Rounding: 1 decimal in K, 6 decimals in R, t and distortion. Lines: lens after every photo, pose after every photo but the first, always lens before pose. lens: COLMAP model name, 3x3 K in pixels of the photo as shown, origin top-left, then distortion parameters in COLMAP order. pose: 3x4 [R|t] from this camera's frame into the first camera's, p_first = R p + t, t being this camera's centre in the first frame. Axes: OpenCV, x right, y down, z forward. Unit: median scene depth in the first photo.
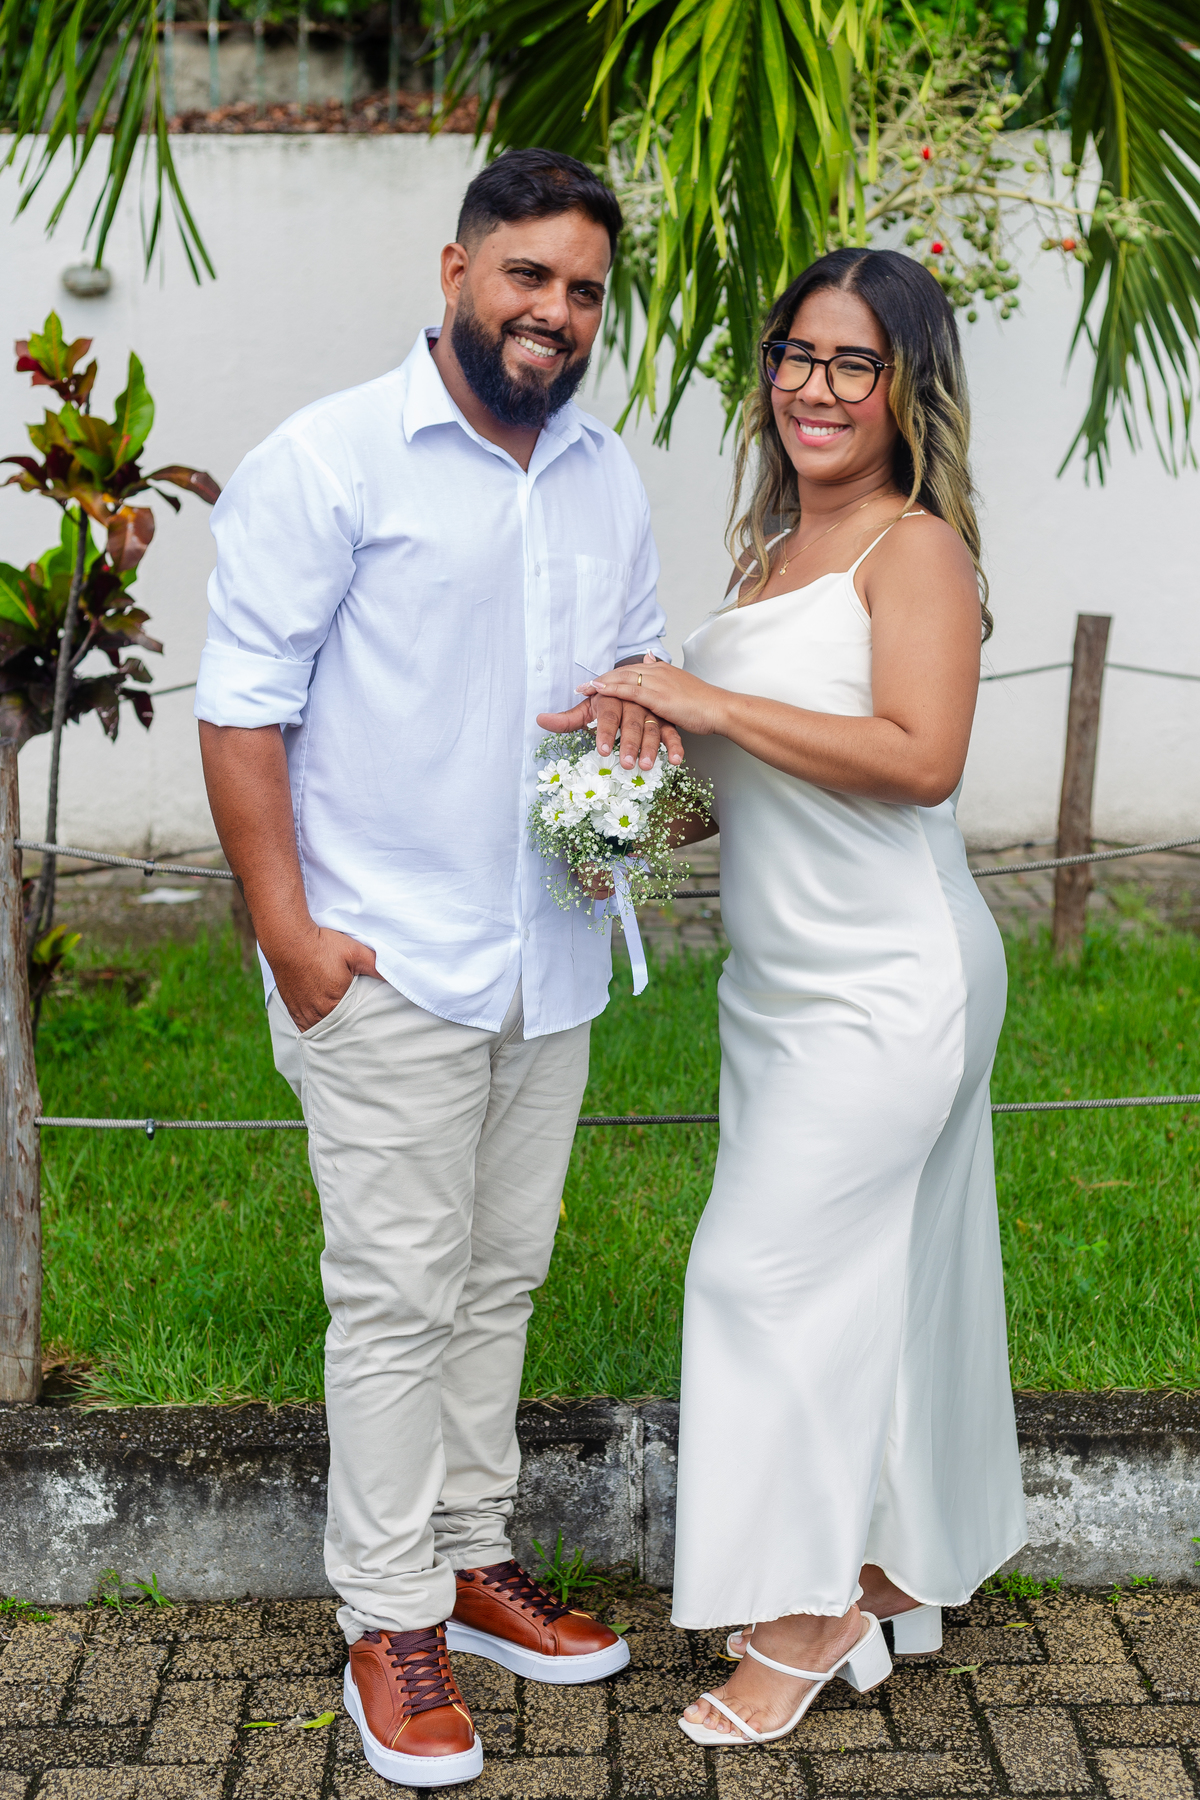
lens RADIAL K [[2833.7, 0, 600.0], [0, 2833.7, 900.0], [0, 0, 1]] dist [0.023282, 0.017677]
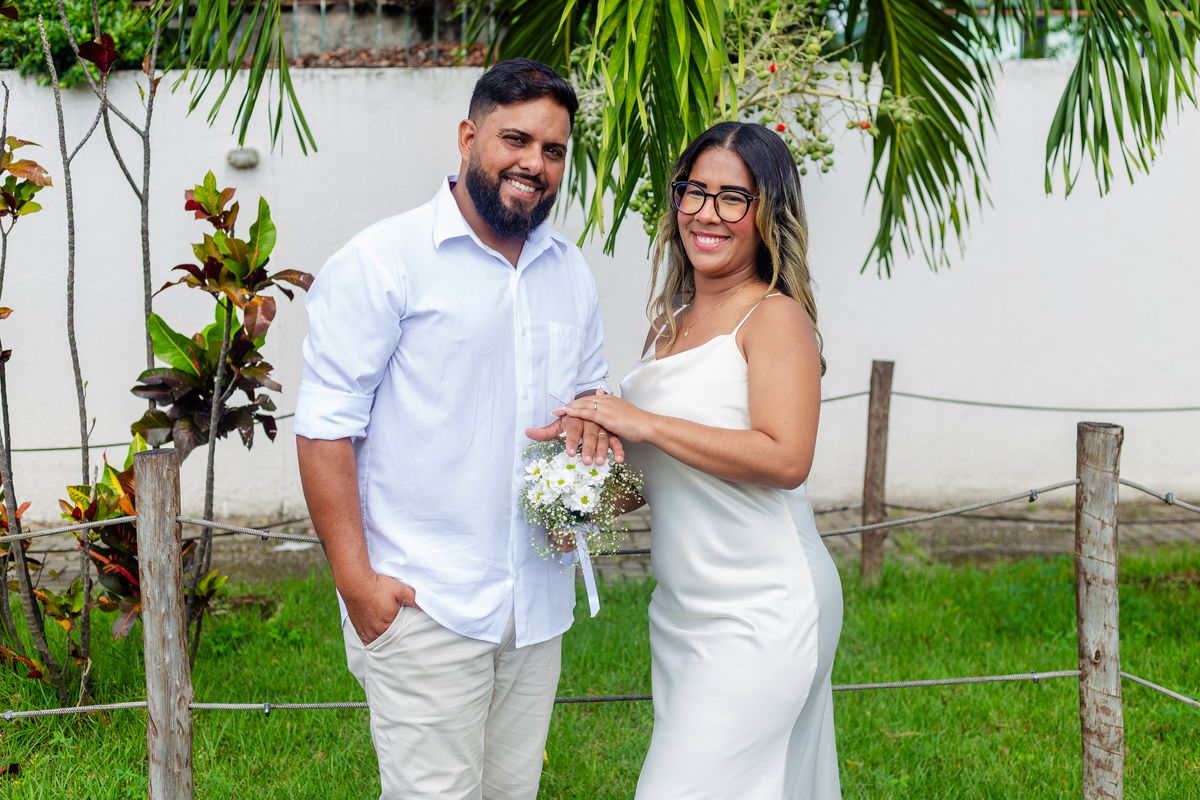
lens RADIAL K [[1775.9, 0, 600.0], [0, 1775.9, 400.0], [0, 0, 1]] dist [0.026240, -0.024138]
pose [[0.999796, -0.010120, 0.017469, 0.000927], [0.011496, 0.996683, -0.080568, -0.002876], [-0.016596, 0.080752, 0.996596, 0.039717]]
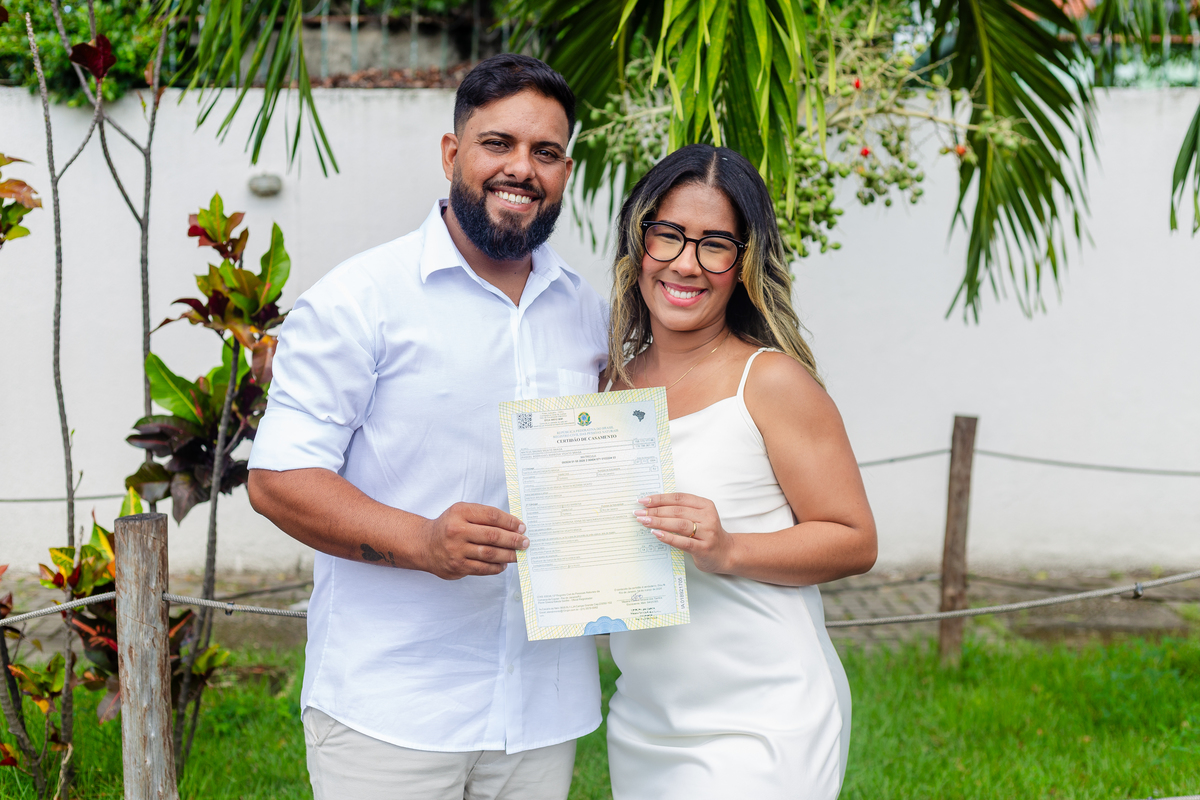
lens RADIAL K [[1874.1, 0, 600.0], [0, 1874.1, 400.0], [0, 0, 1]] dist [0.029233, -0.012338]
pose [[0.999979, 0.004869, -0.004290, -0.004837], [-0.005293, 0.994452, -0.105055, -0.014344], [0.003755, 0.105076, 0.994457, 0.109062]]
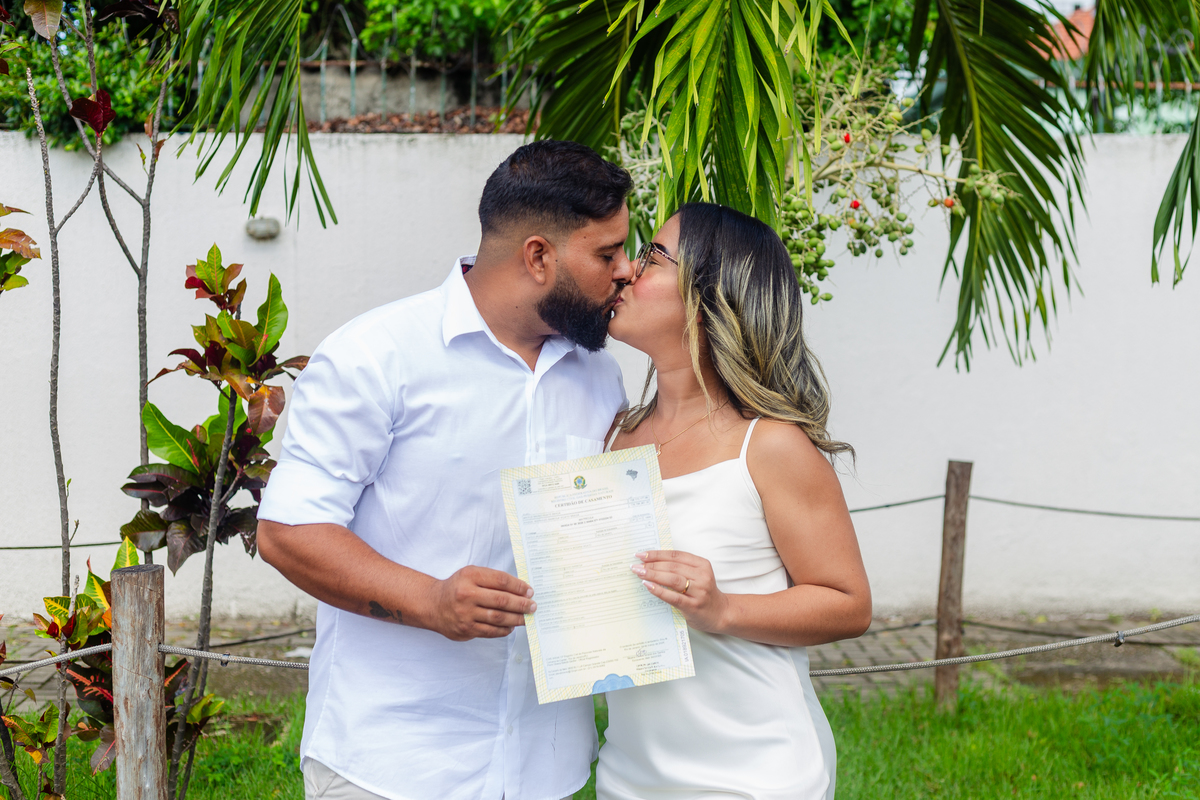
lens RADIAL K [[1889.1, 0, 638.0], [0, 1889.1, 376.1], [0, 0, 1]] dist [0.023282, 0.017677]
pose [[0.999872, 0.004407, 0.015371, -0.001930], [-0.002224, 0.990252, -0.139268, -0.016296], [-0.015835, 0.139216, 0.990135, 0.092314]]
